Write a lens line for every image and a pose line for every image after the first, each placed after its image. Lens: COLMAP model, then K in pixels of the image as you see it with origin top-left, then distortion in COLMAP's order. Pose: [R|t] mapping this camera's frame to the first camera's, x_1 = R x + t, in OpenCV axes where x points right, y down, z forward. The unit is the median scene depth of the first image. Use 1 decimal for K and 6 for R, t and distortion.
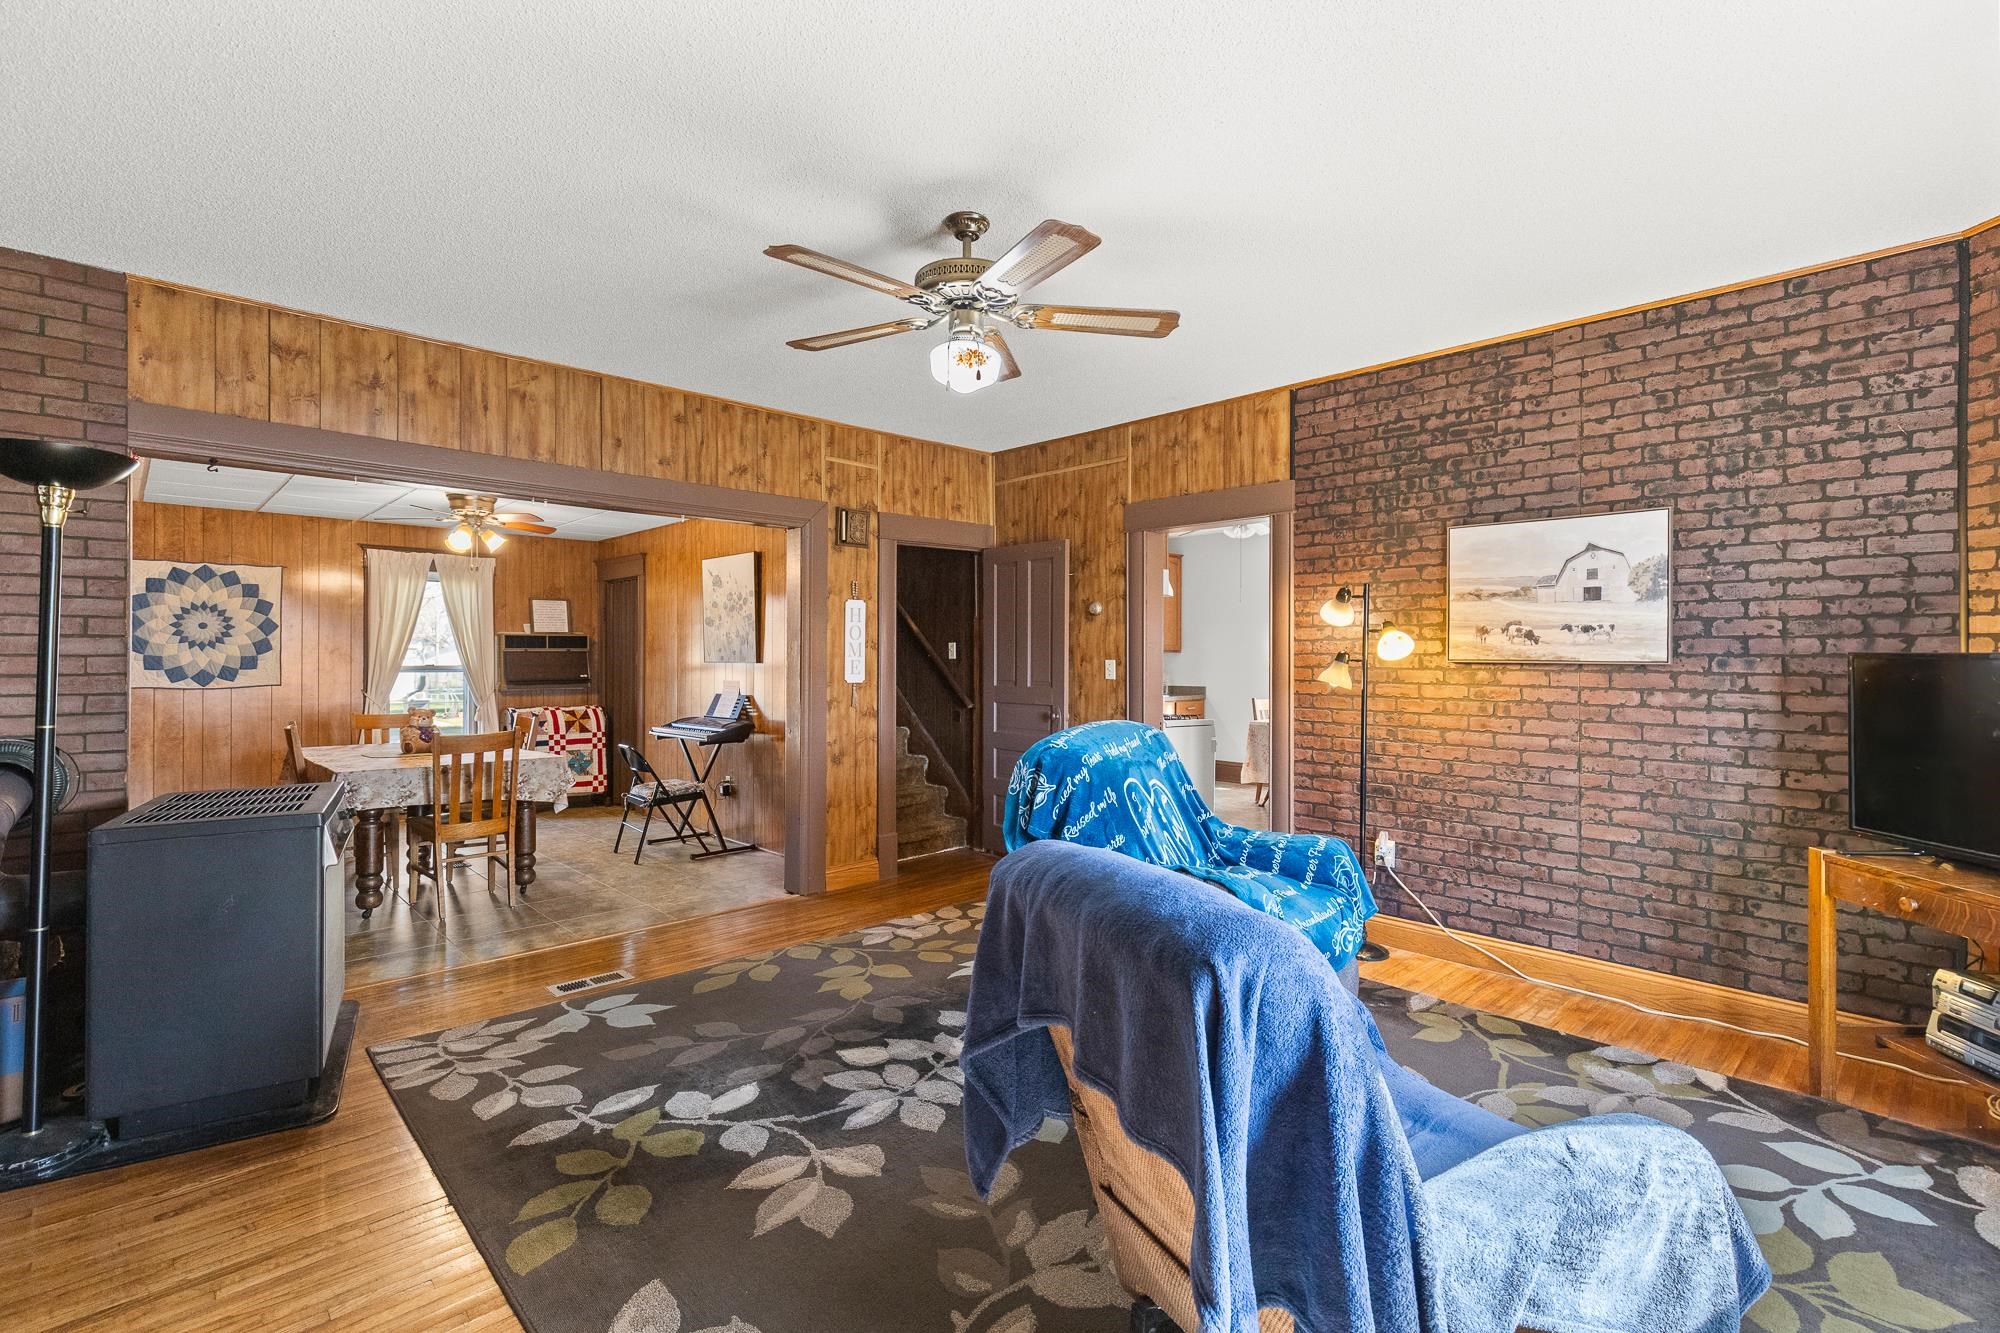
lens RADIAL K [[907.5, 0, 993.1], [0, 907.5, 661.3], [0, 0, 1]] dist [0.005179, -0.000269]
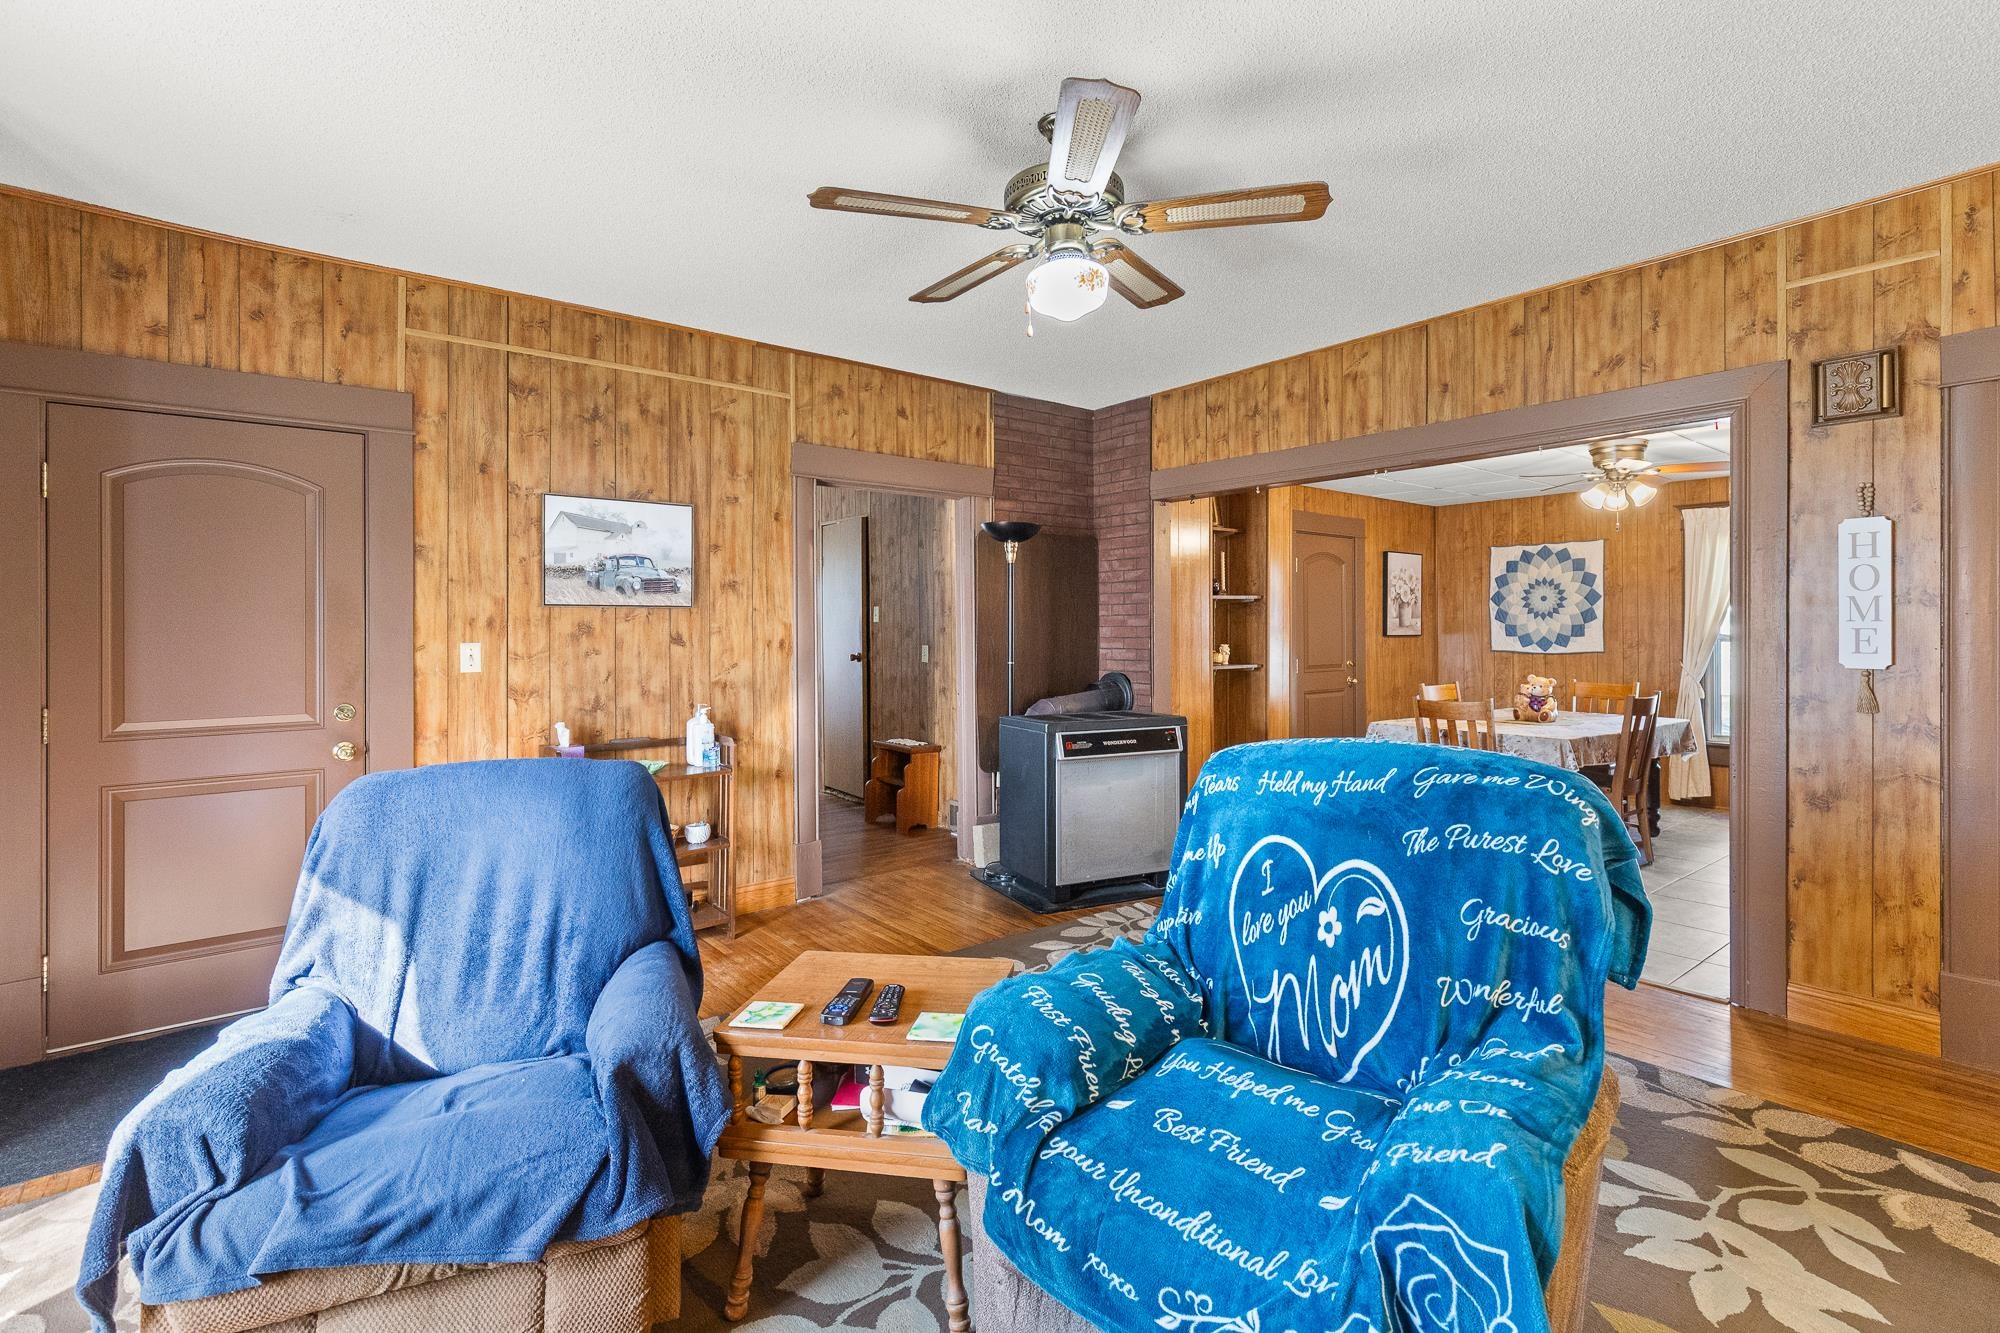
lens RADIAL K [[932.7, 0, 1016.3], [0, 932.7, 623.8], [0, 0, 1]] dist [0.004878, 0.000019]
pose [[-0.079147, -0.005555, -0.996847, 0.564715], [-0.000293, 0.999985, -0.005549, -0.000313], [0.996863, -0.000147, -0.079147, 0.668763]]
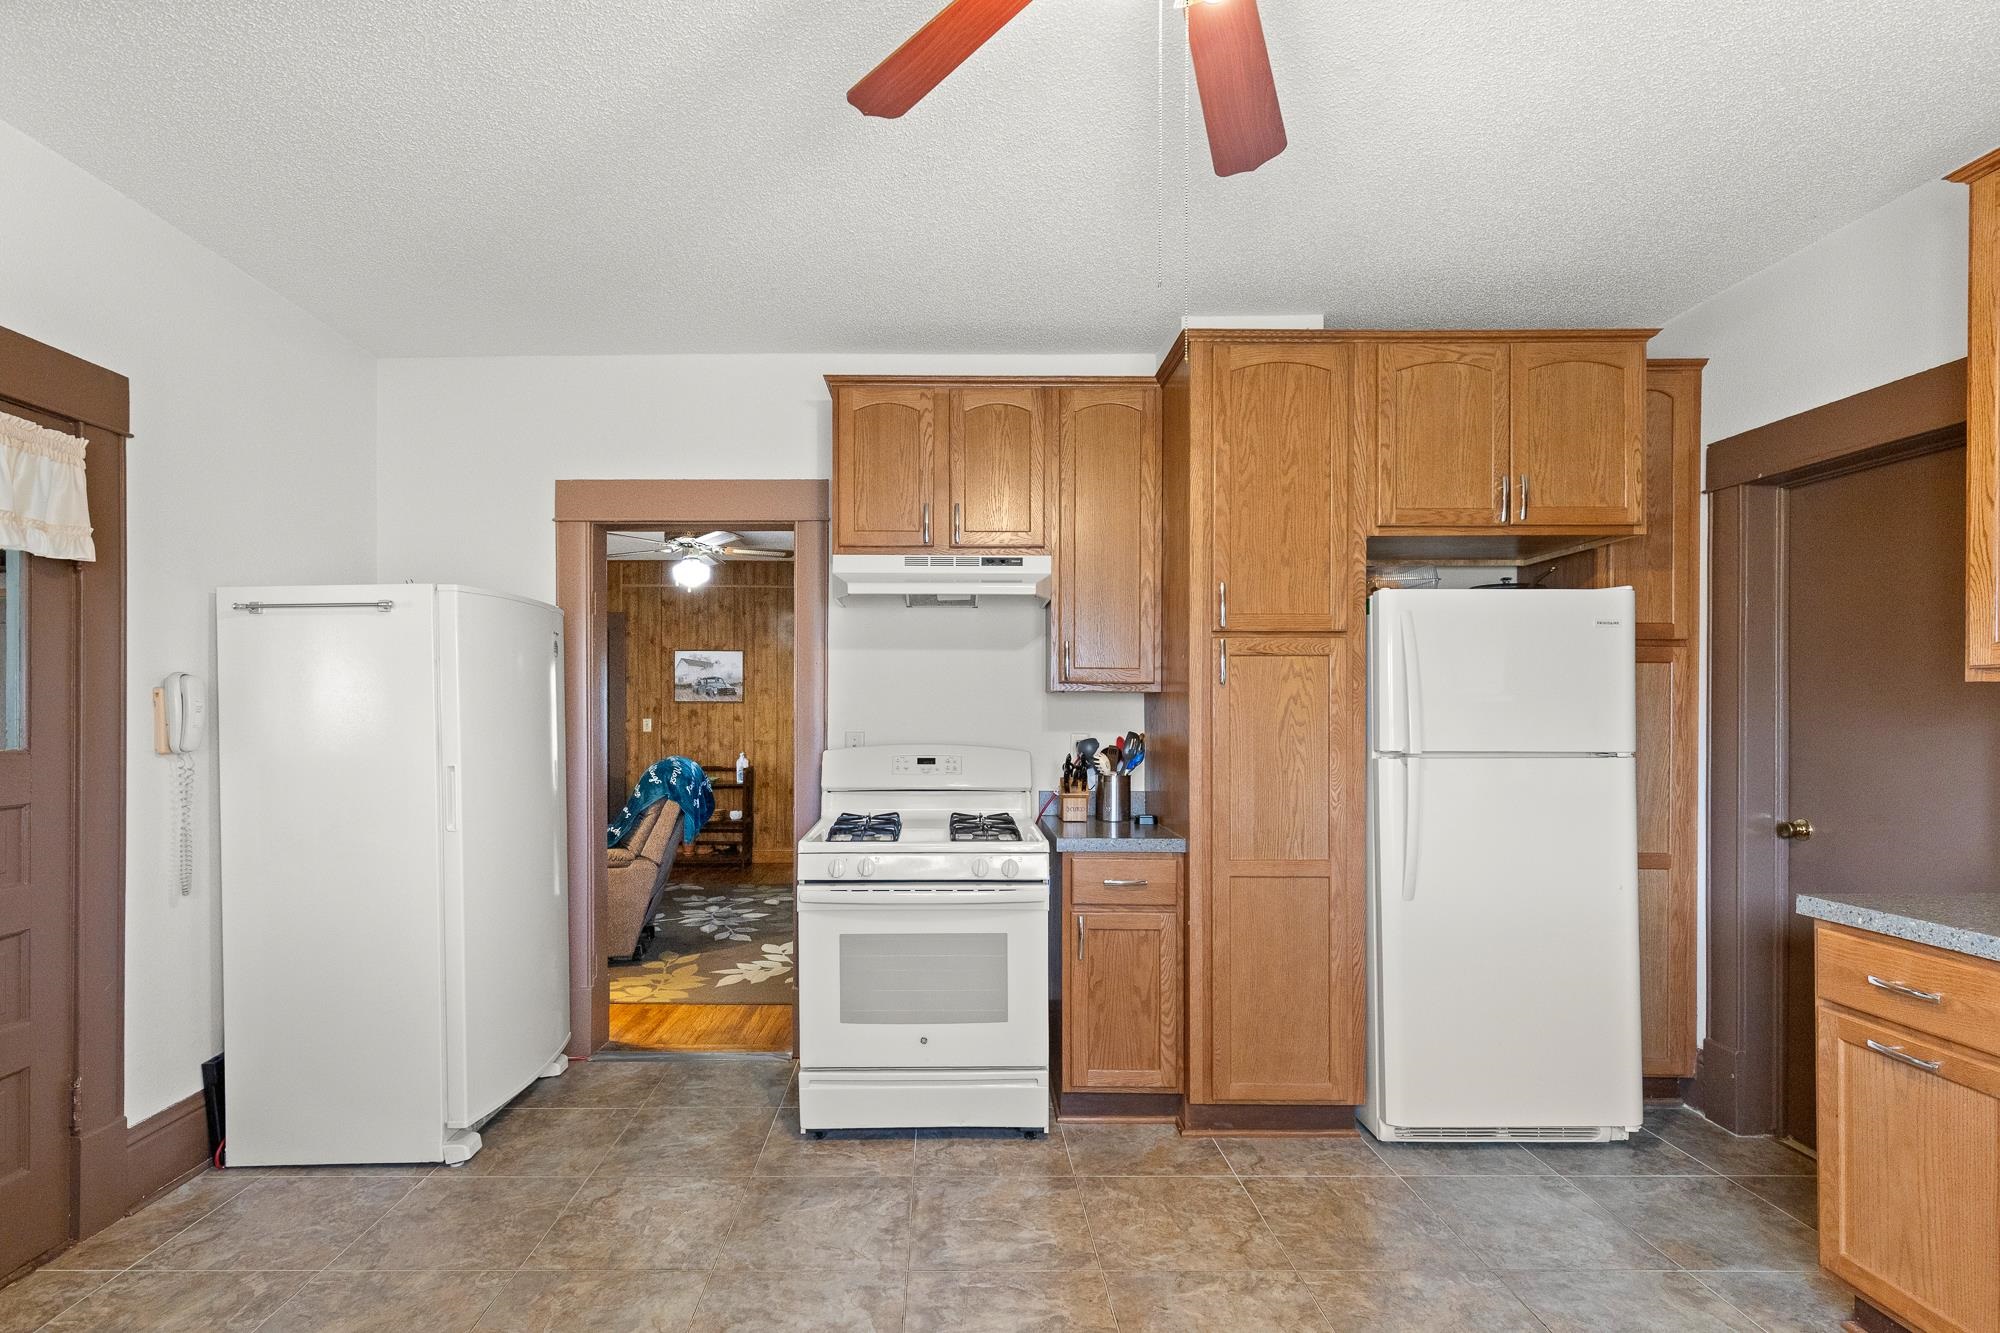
lens RADIAL K [[966.4, 0, 943.2], [0, 966.4, 708.6], [0, 0, 1]] dist [0.010050, -0.001740]
pose [[-0.694585, -0.003465, -0.719402, 0.768826], [-0.005024, 0.999987, 0.000034, -0.011888], [0.719393, 0.003638, -0.694594, 1.946847]]
